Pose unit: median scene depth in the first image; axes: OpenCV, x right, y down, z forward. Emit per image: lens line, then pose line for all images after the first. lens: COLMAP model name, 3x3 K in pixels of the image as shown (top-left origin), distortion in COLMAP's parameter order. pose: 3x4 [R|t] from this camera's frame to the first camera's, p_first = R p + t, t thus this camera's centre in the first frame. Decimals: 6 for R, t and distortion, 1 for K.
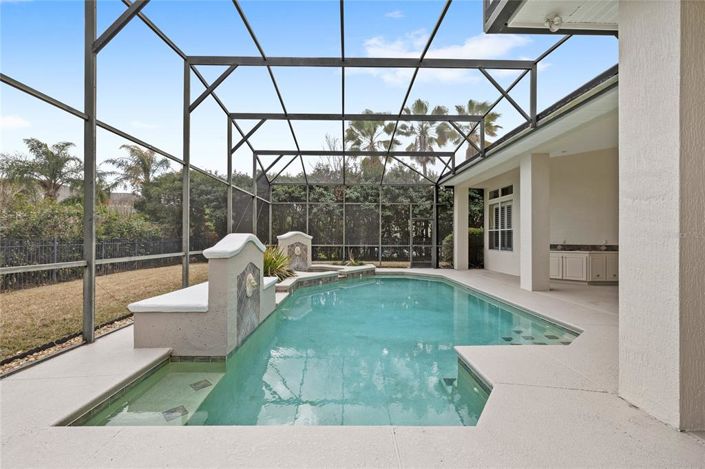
lens RADIAL K [[303.9, 0, 351.4], [0, 303.9, 235.9], [0, 0, 1]] dist [-0.000739, 0.001054]
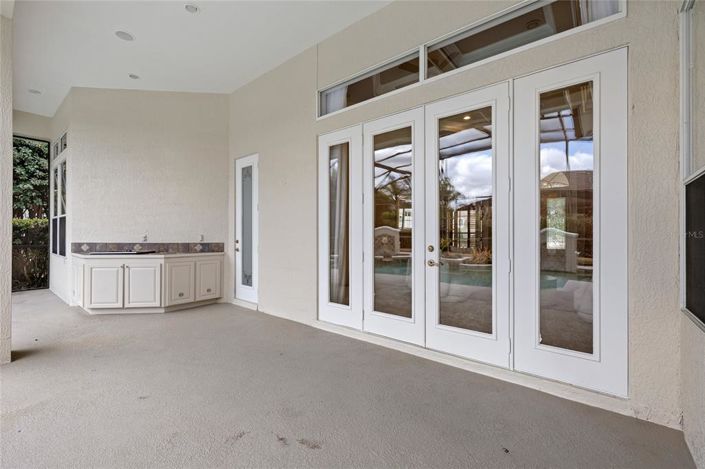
lens RADIAL K [[303.9, 0, 352.5], [0, 303.9, 236.8], [0, 0, 1]] dist [-0.000739, 0.001054]
pose [[0.645693, 0.006686, 0.763568, 0.556127], [-0.006711, 0.999973, -0.003081, 0.017382], [-0.763568, -0.003135, 0.645720, 0.354077]]
